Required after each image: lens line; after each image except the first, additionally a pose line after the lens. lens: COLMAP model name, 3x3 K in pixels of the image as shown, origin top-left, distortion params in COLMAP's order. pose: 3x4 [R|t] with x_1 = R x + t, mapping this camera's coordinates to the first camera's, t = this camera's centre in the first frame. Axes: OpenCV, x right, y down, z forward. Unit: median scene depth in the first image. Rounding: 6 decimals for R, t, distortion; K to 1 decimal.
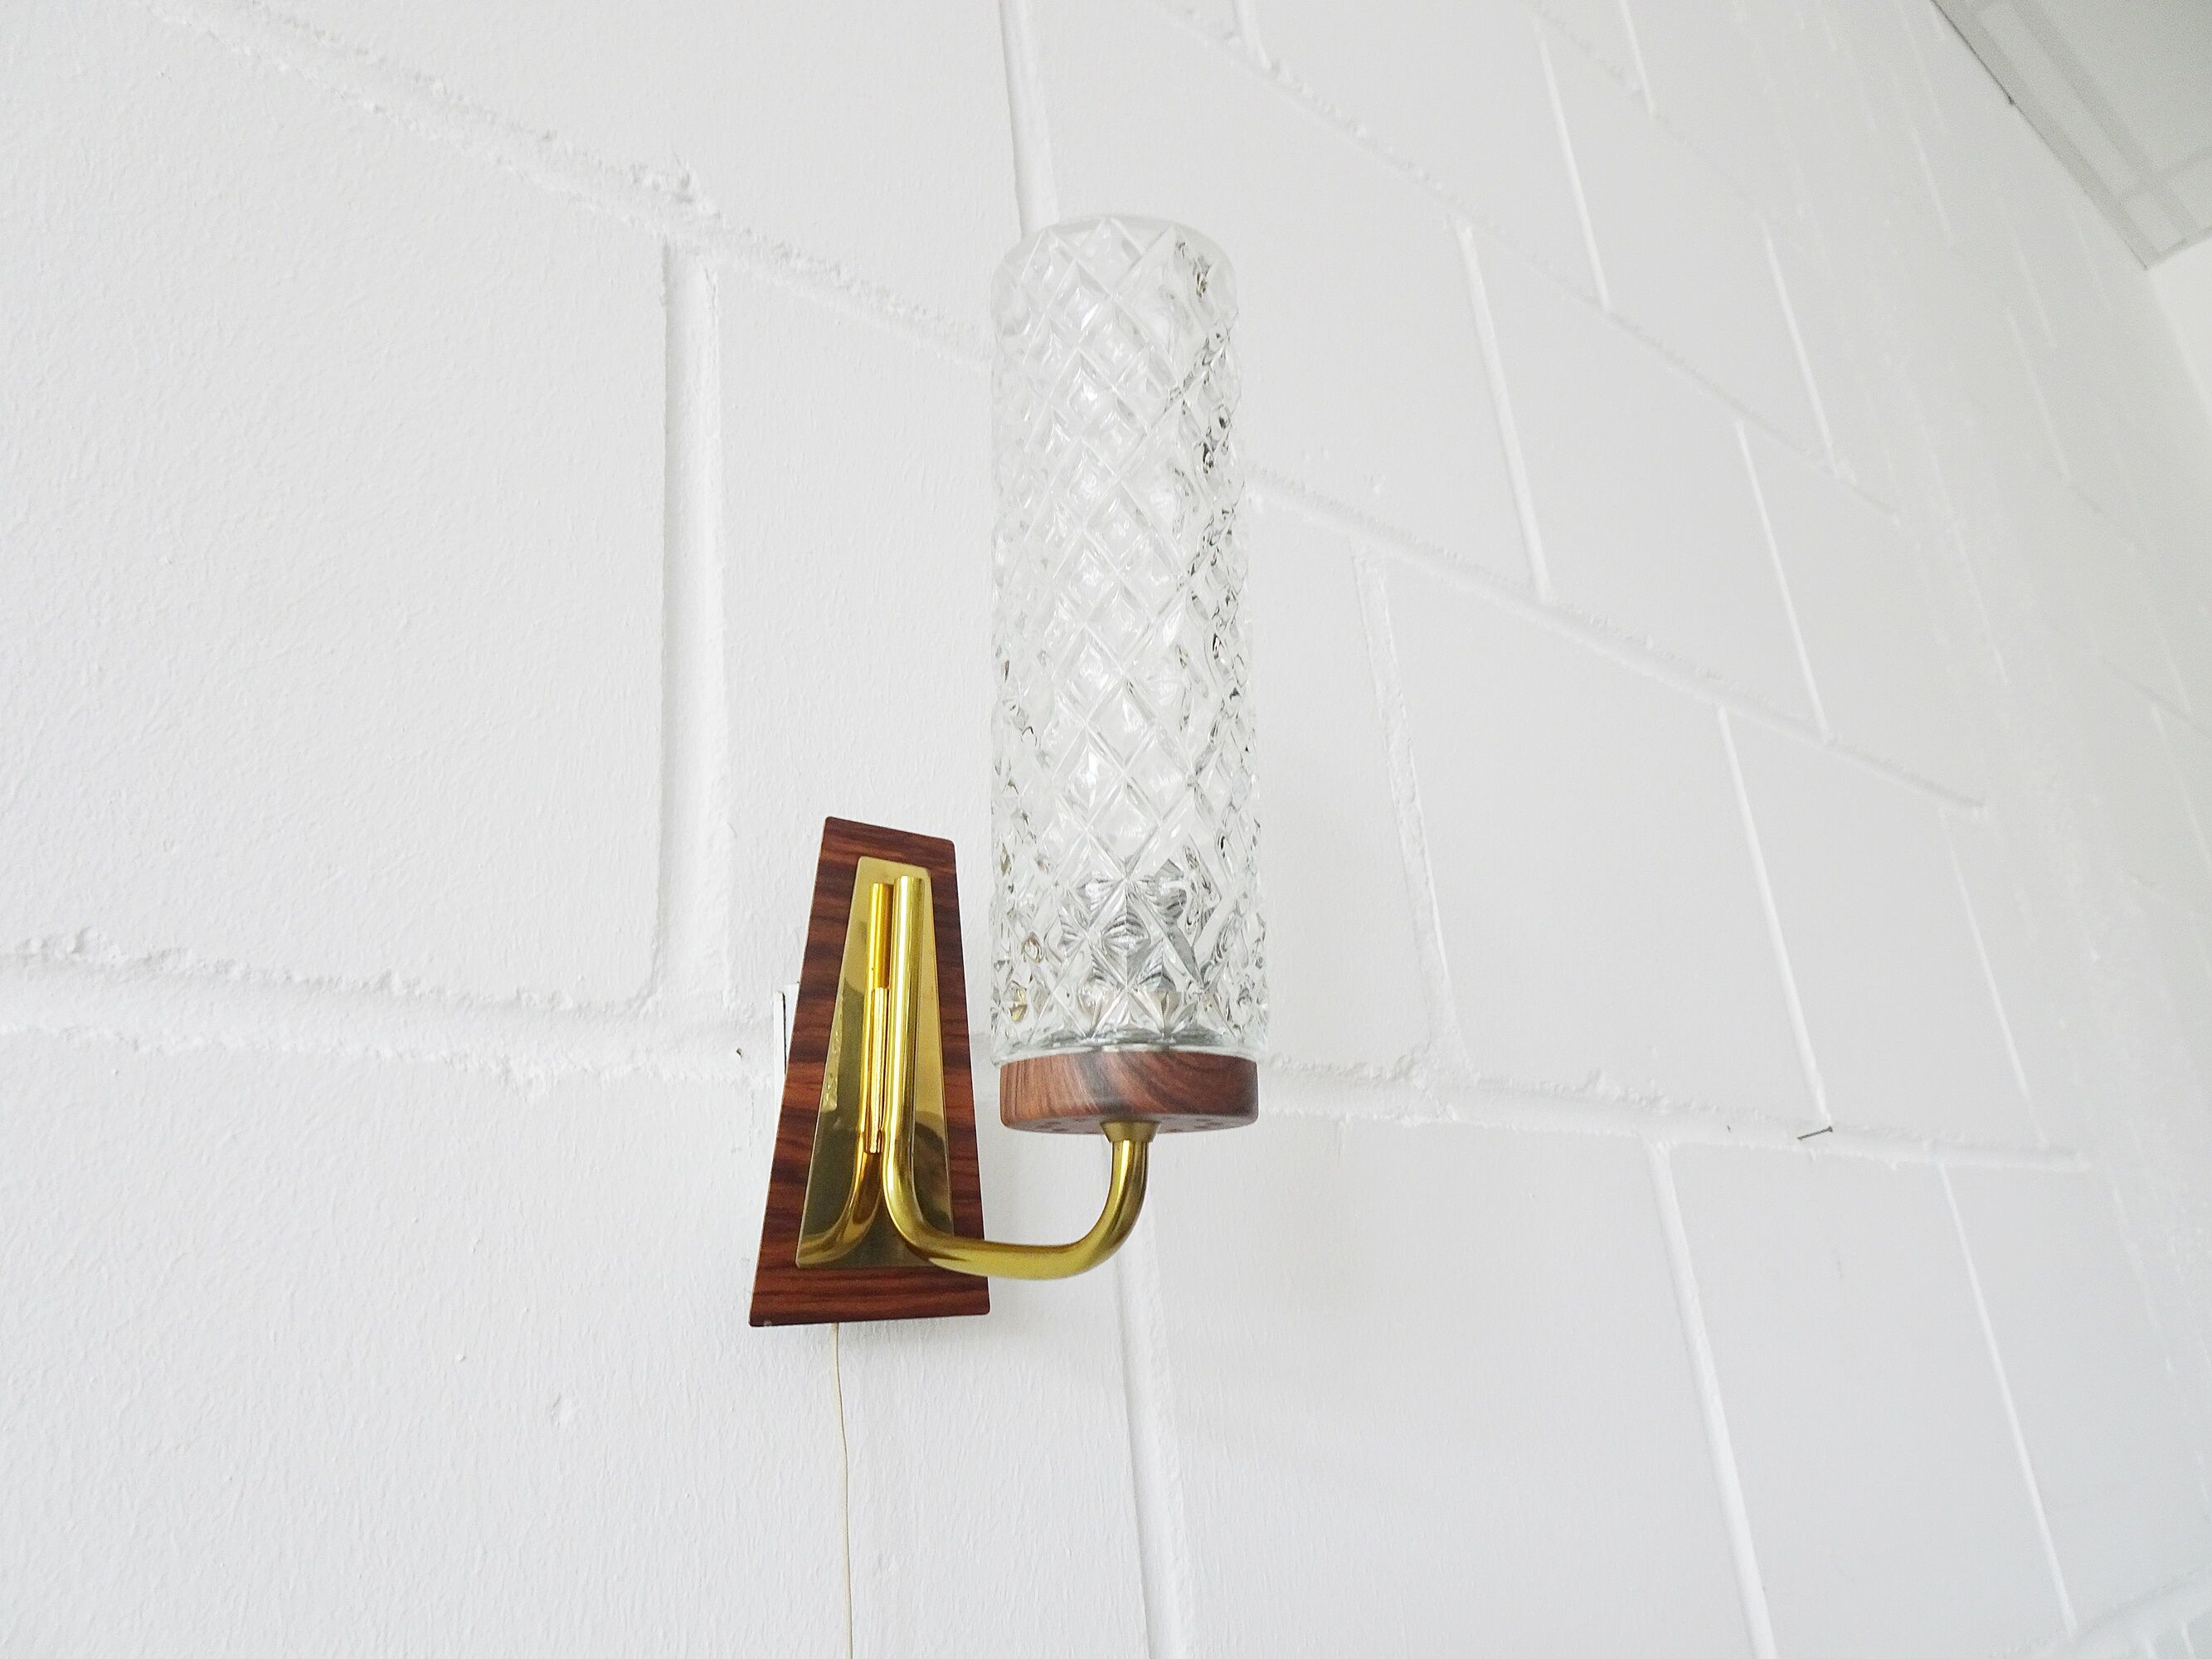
lens RADIAL K [[1606.9, 0, 1158.5], [0, 1606.9, 827.2], [0, 0, 1]] dist [0.007666, 0.005340]
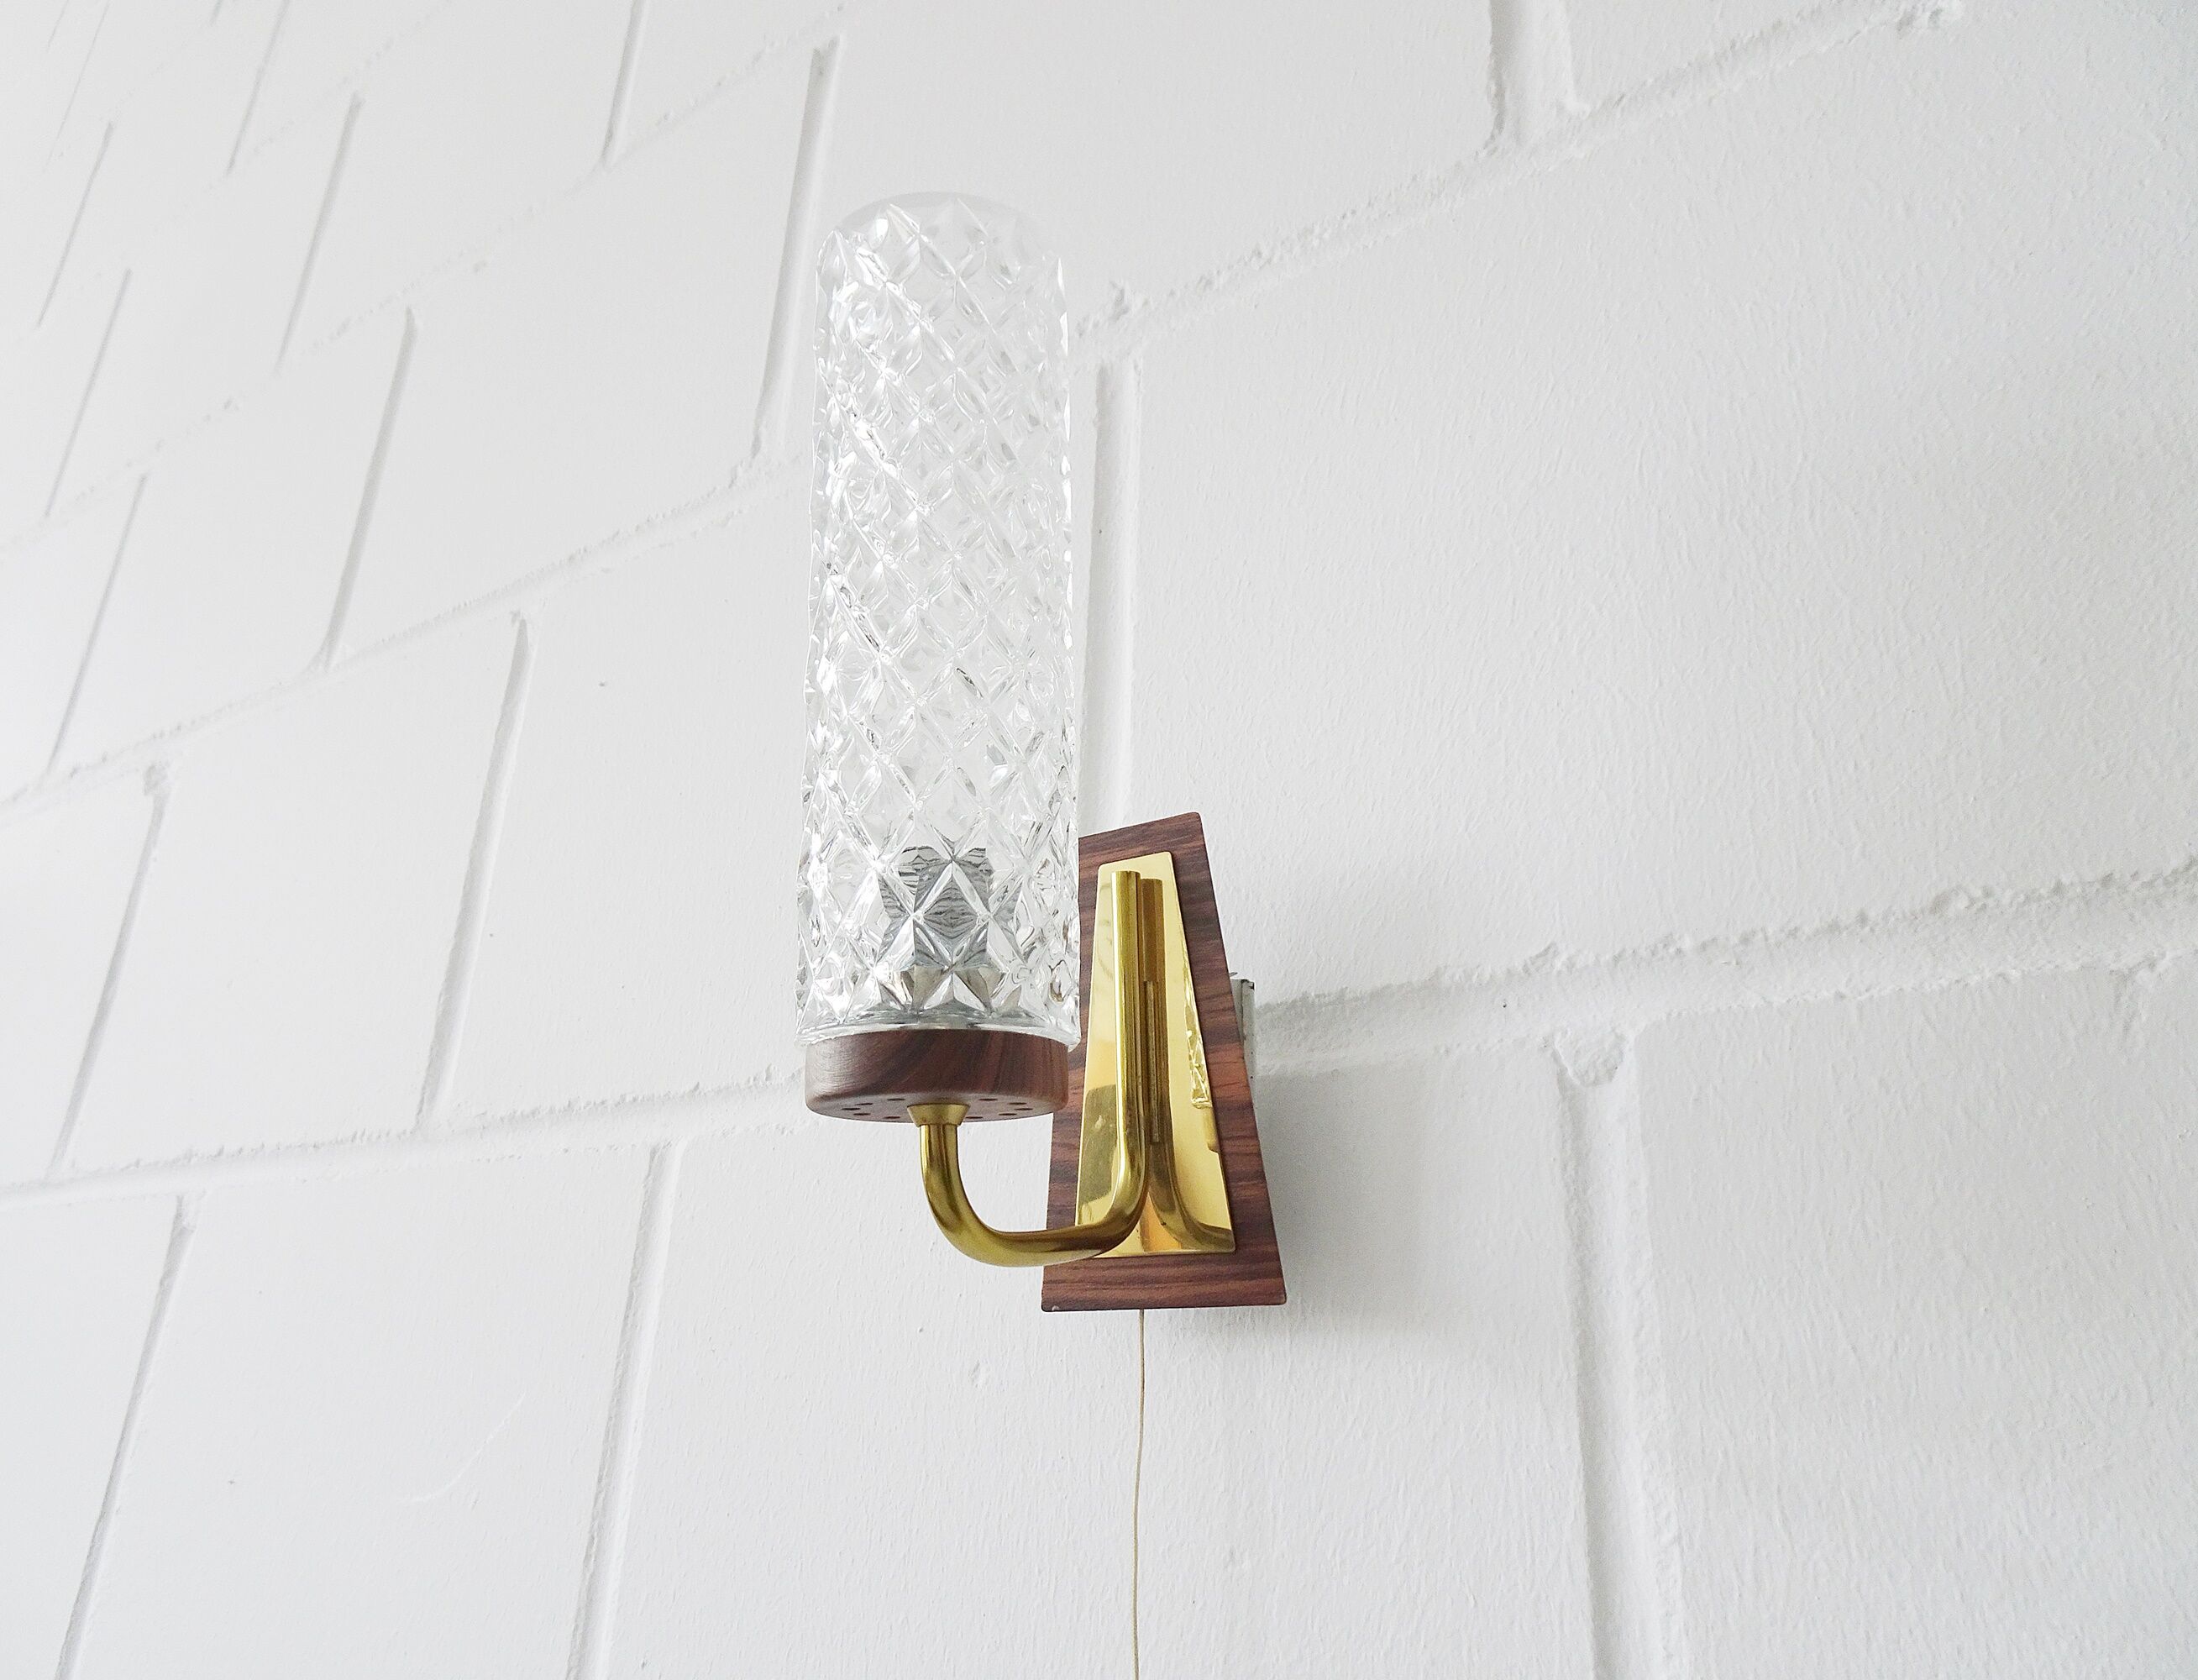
lens RADIAL K [[1632.3, 0, 1065.8], [0, 1632.3, 838.5], [0, 0, 1]] dist [0.009334, -0.004121]
pose [[0.177304, -0.260918, -0.948939, 0.875547], [0.274187, 0.939136, -0.206992, 0.229468], [0.945190, -0.223486, 0.238053, 0.778498]]
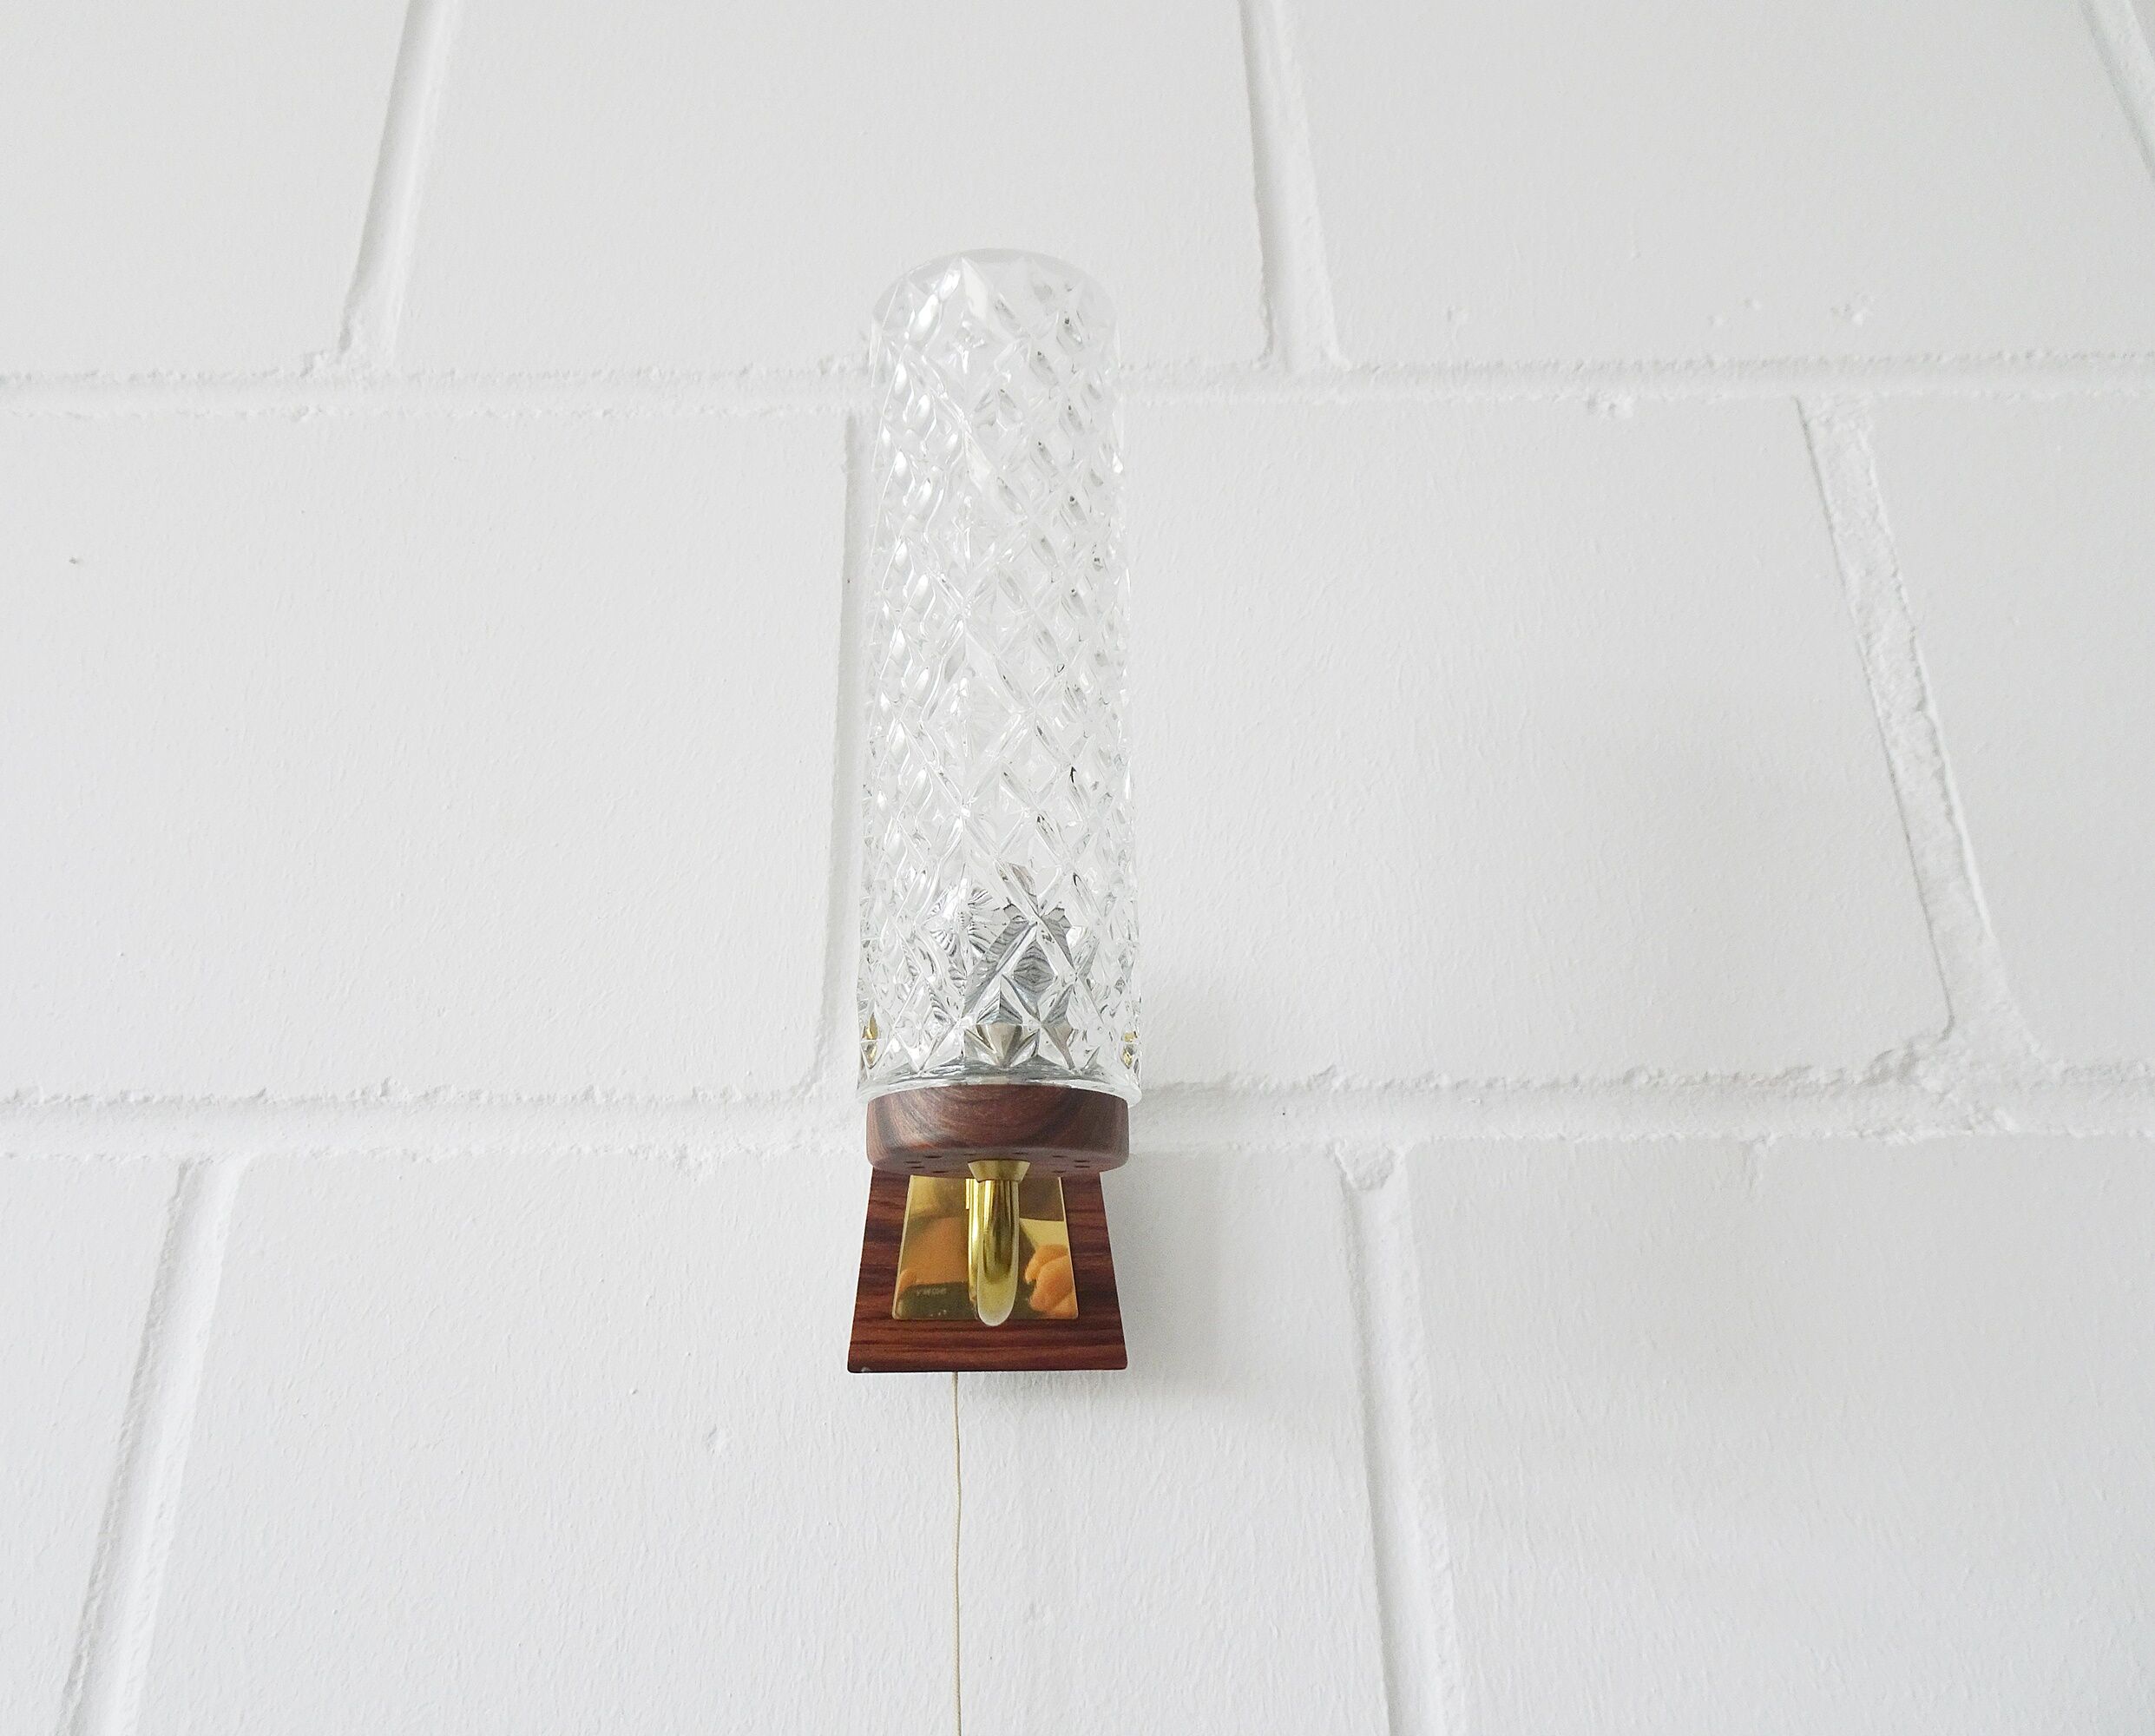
lens RADIAL K [[1681.1, 0, 1014.6], [0, 1681.1, 880.4], [0, 0, 1]] dist [0.006522, 0.006640]
pose [[0.722624, -0.185118, -0.665993, 0.622038], [0.174274, 0.981140, -0.083623, 0.092626], [0.668912, -0.055637, 0.741256, 0.233495]]
